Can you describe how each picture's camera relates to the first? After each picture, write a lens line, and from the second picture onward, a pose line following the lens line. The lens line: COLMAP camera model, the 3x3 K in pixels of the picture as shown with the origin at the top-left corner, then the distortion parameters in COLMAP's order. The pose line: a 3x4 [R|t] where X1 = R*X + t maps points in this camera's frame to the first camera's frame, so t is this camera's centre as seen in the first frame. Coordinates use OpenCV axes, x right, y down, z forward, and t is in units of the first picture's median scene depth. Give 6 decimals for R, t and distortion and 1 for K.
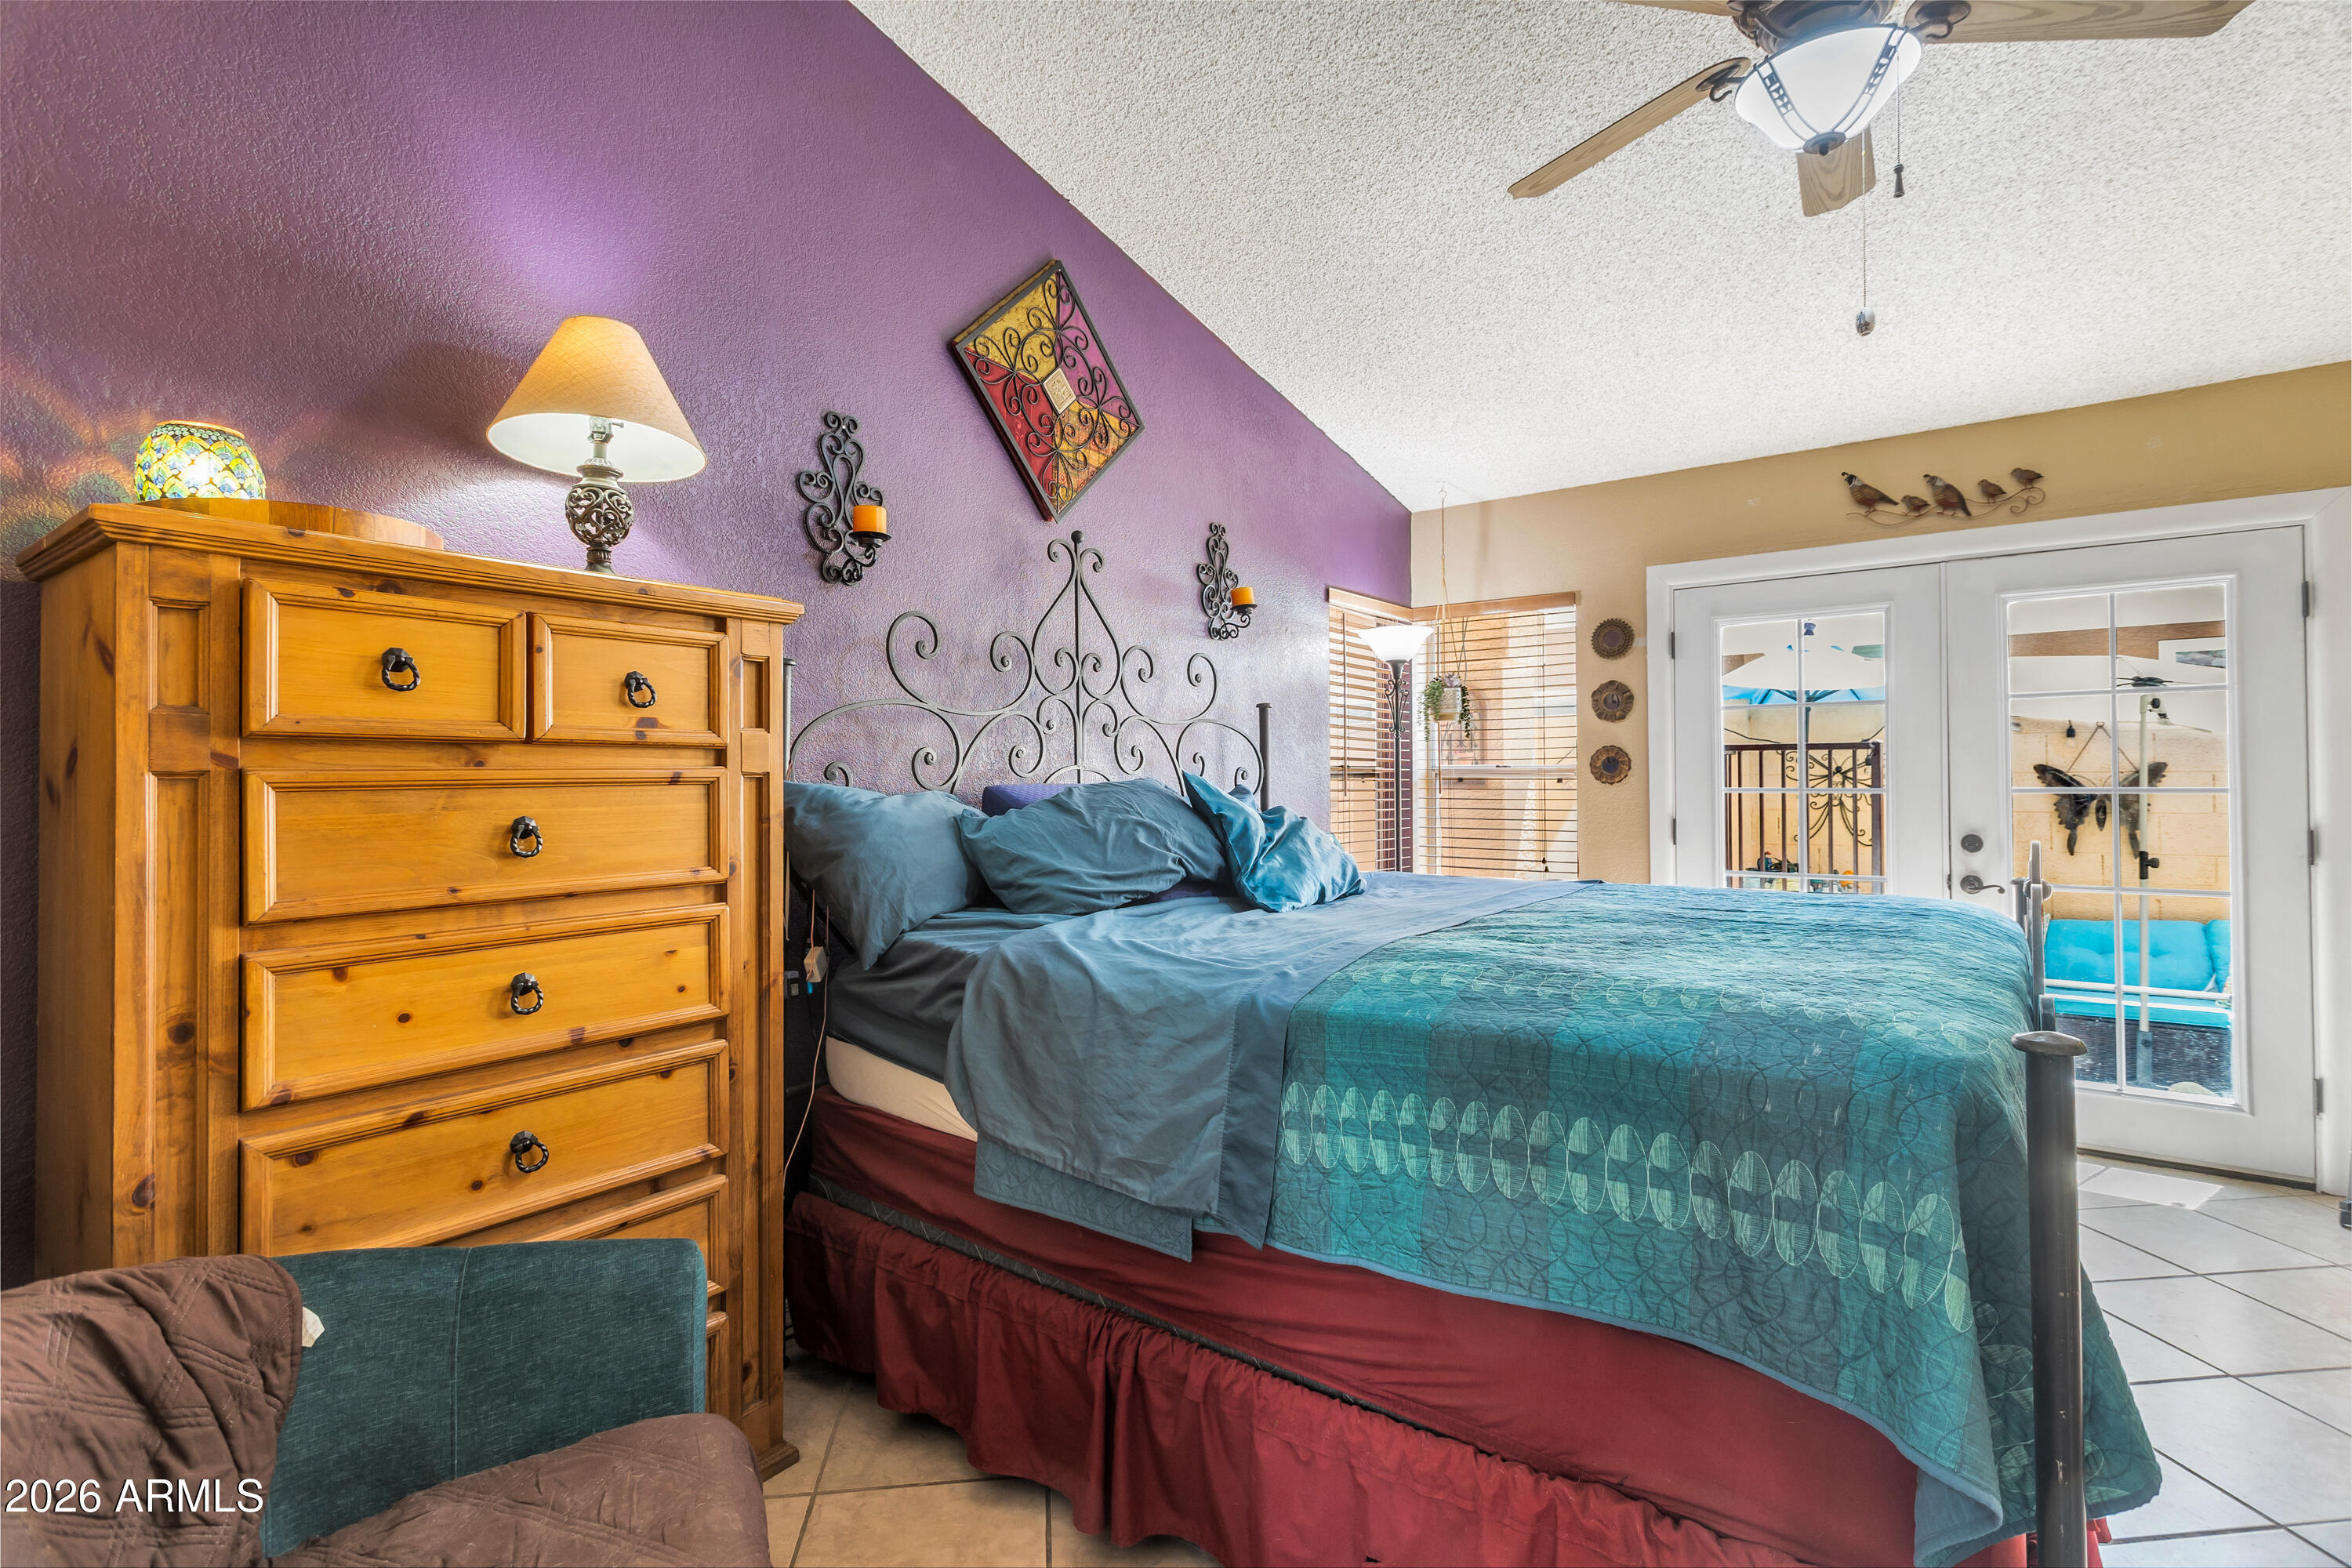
lens RADIAL K [[1115.9, 0, 1188.4], [0, 1115.9, 770.8], [0, 0, 1]] dist [0.002611, 0.001045]
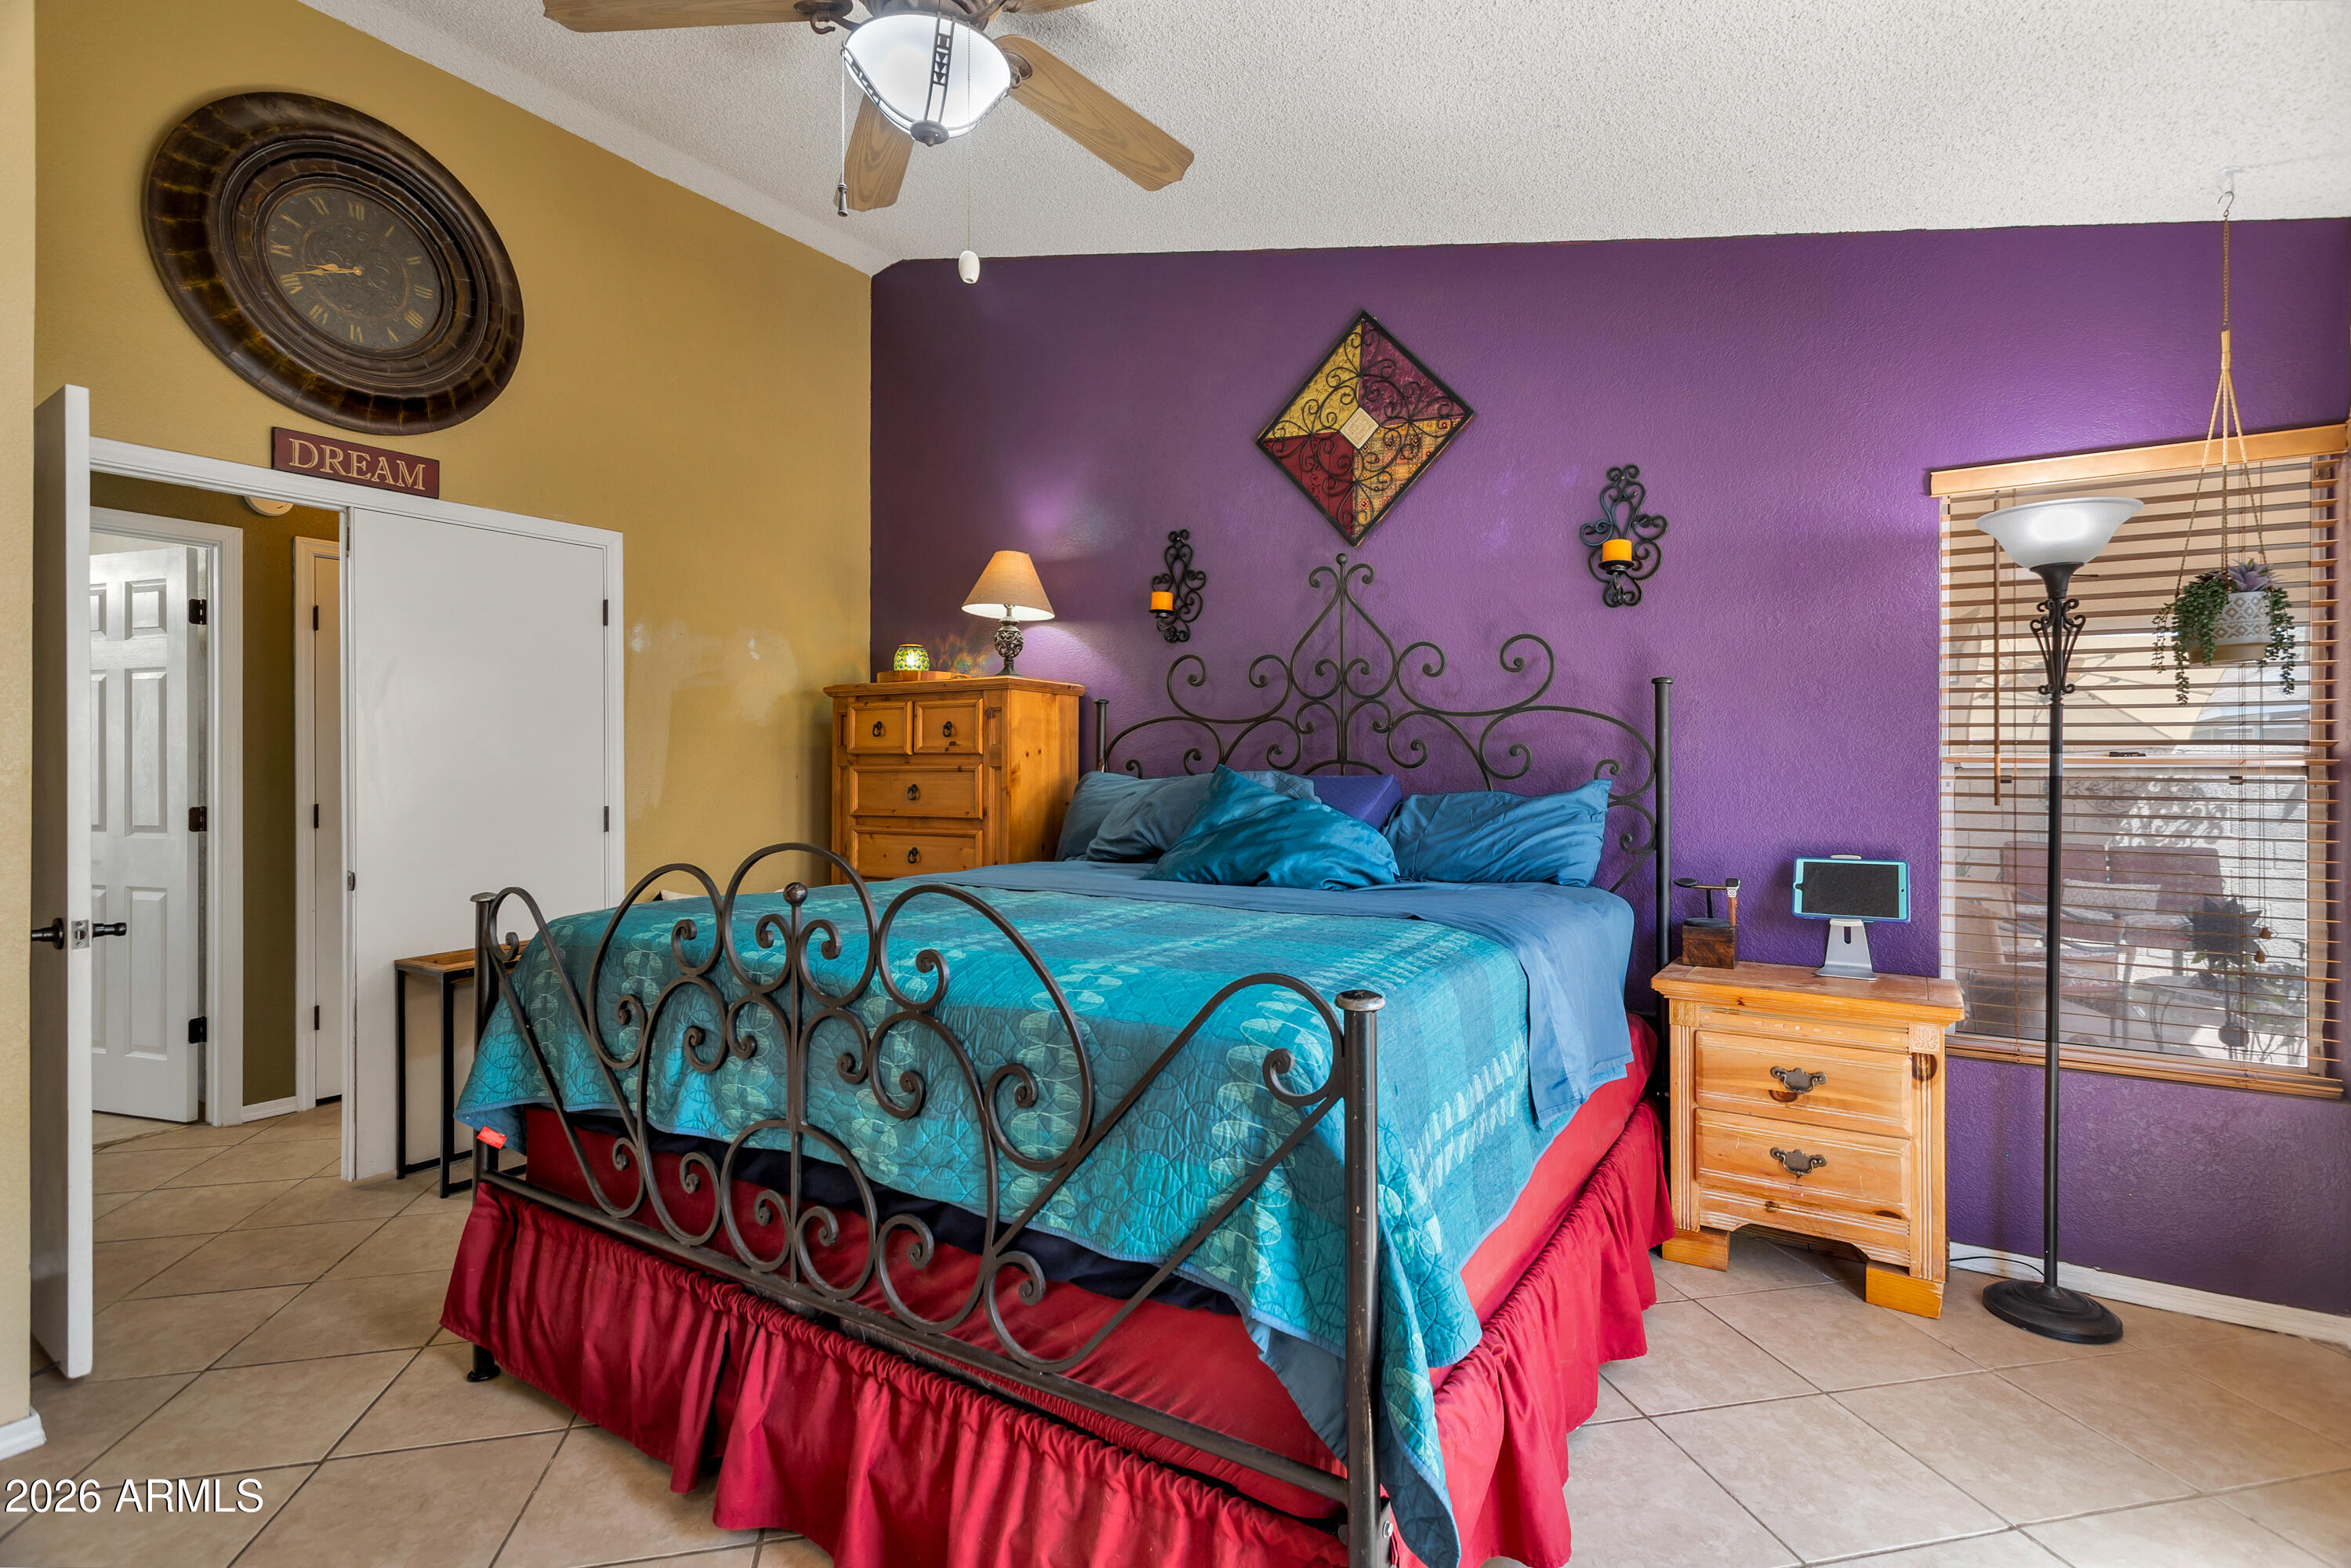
lens RADIAL K [[1115.4, 0, 1169.3], [0, 1115.4, 772.2], [0, 0, 1]] dist [0.002611, 0.001045]
pose [[0.080926, 0.006737, -0.996697, 1.041668], [0.006744, 0.999951, 0.007307, 0.000212], [0.996697, -0.007313, 0.080877, 0.739967]]
